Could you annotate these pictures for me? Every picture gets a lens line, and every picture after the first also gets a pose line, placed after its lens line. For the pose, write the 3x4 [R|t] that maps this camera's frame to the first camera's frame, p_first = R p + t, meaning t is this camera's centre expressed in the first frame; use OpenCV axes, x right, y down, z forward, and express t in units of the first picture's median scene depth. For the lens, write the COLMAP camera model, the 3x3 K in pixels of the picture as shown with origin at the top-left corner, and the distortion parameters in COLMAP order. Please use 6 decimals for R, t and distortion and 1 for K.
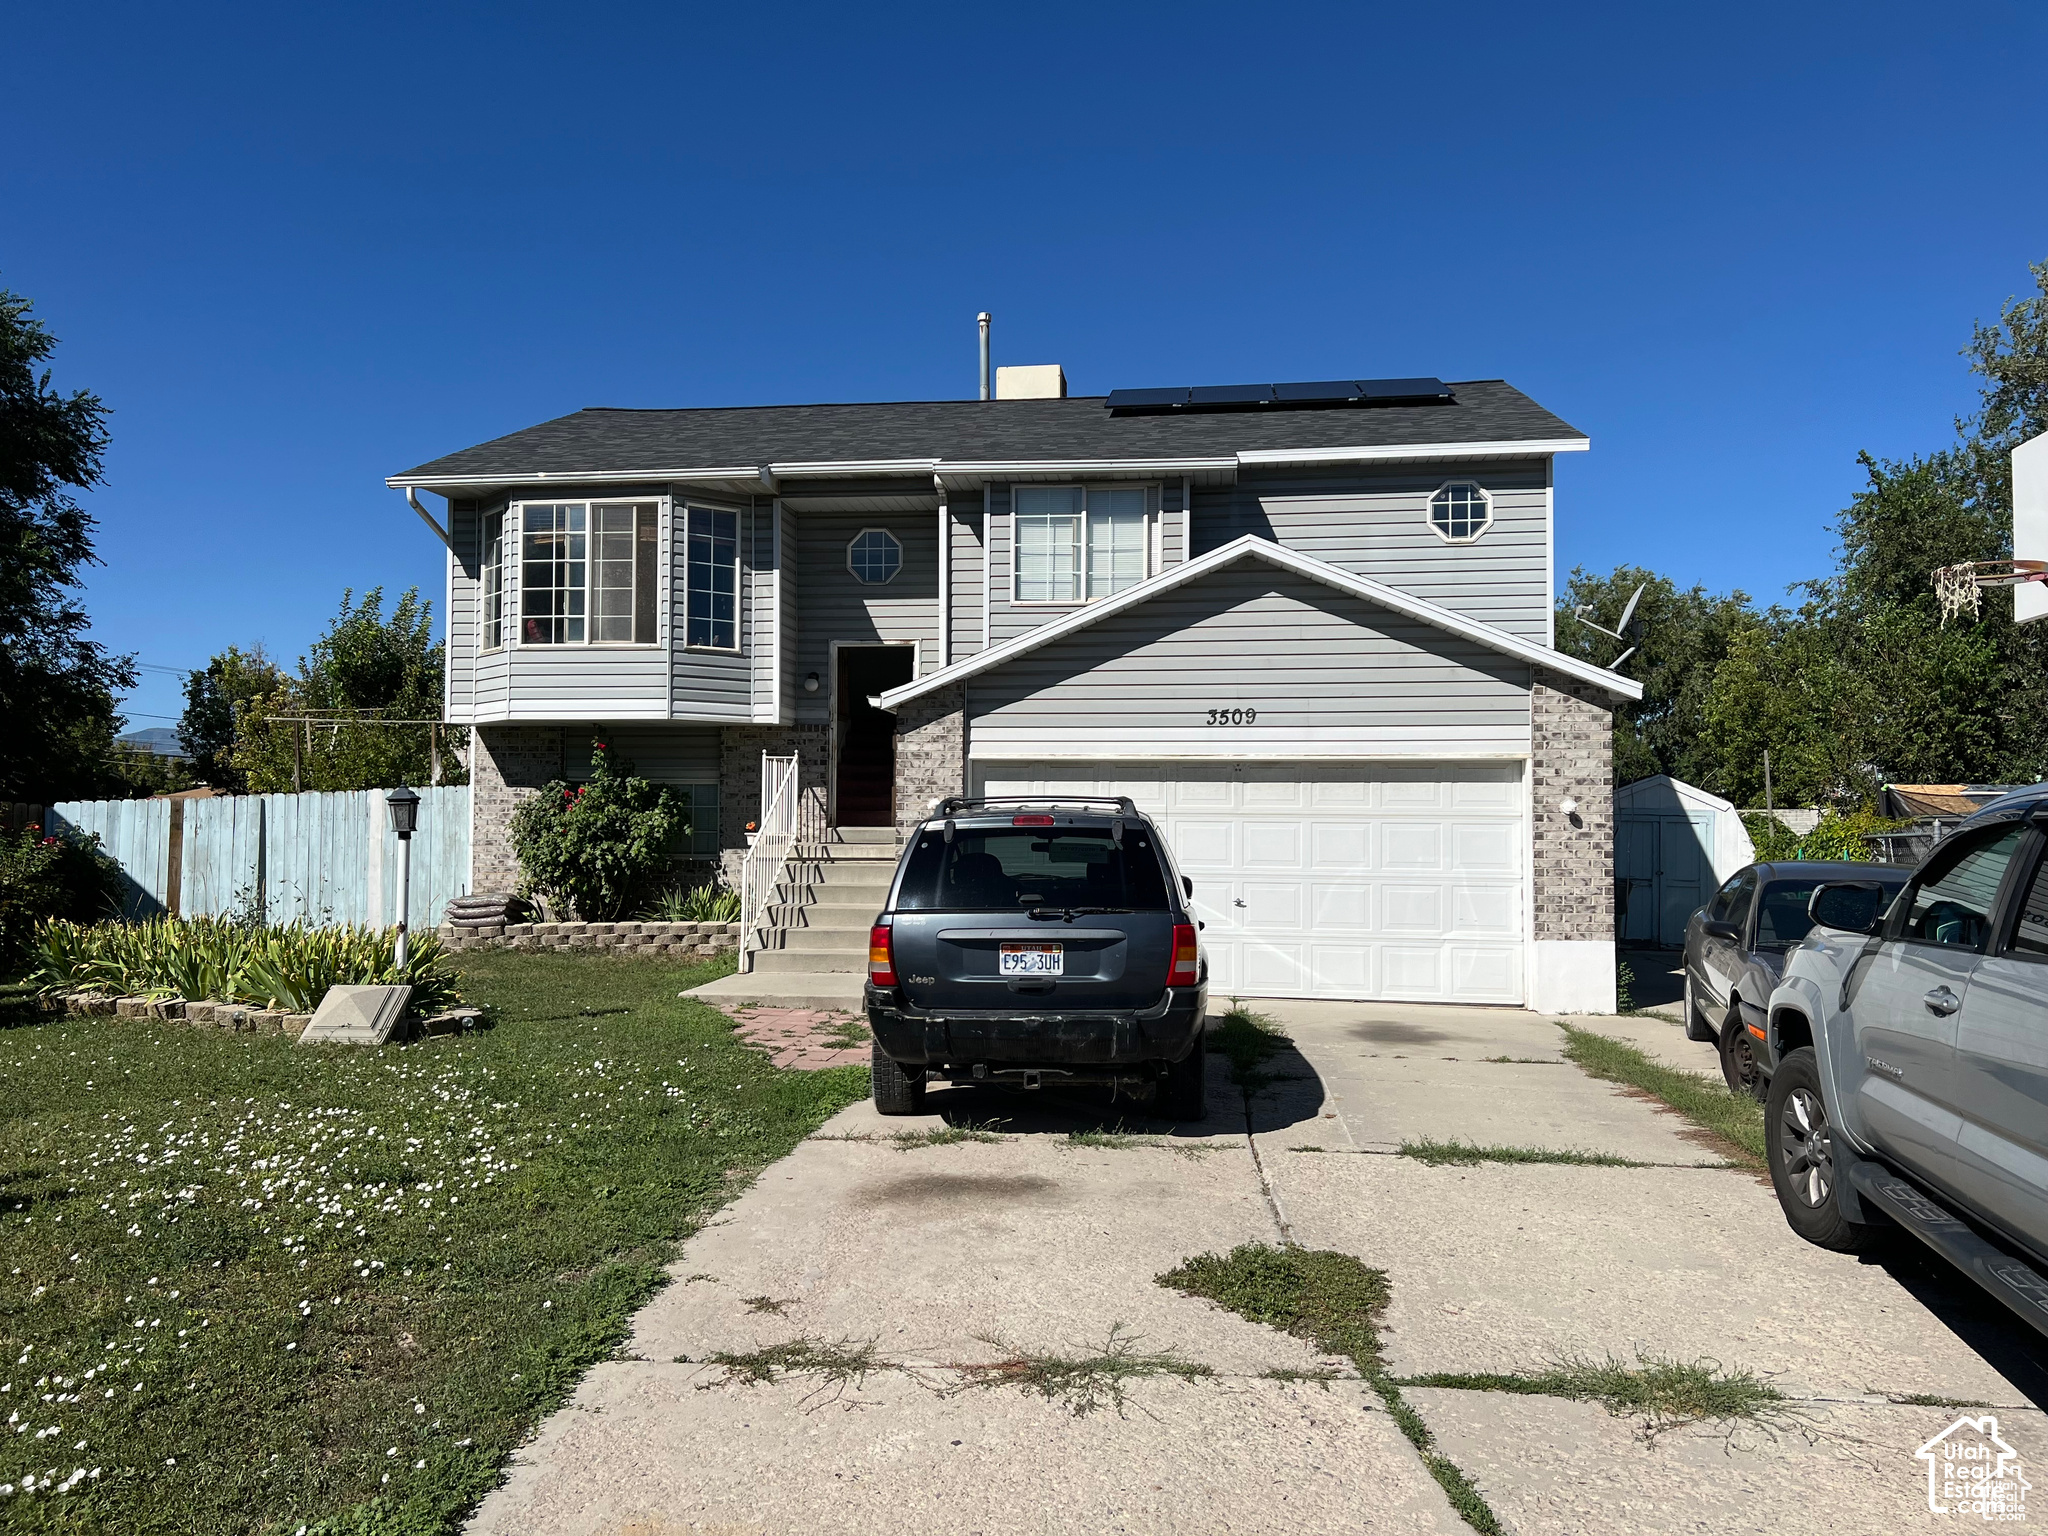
lens RADIAL K [[1566.6, 0, 1022.5], [0, 1566.6, 807.3], [0, 0, 1]] dist [0.184527, -0.461978]
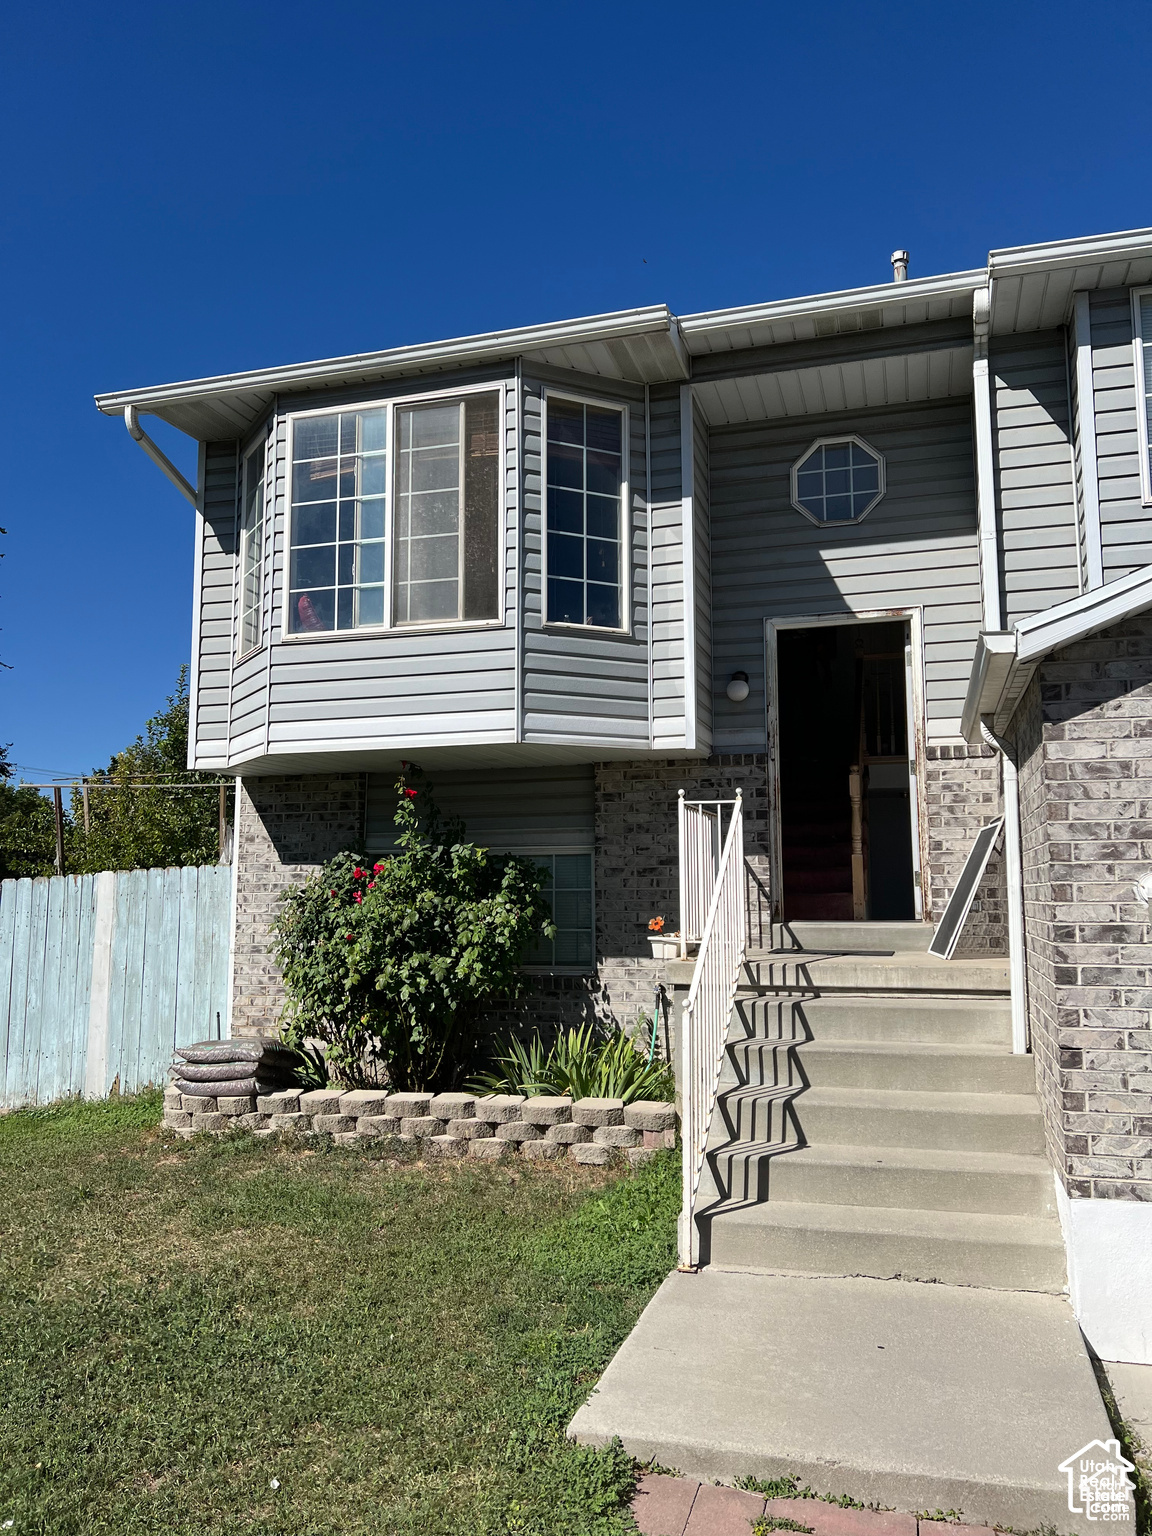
lens RADIAL K [[1175.0, 0, 576.0], [0, 1175.0, 768.0], [0, 0, 1]] dist [0.184527, -0.461978]
pose [[0.987503, -0.029264, -0.154859, -0.131762], [0.014785, 0.995478, -0.093835, -0.004884], [0.156905, 0.090373, 0.983470, 0.559081]]
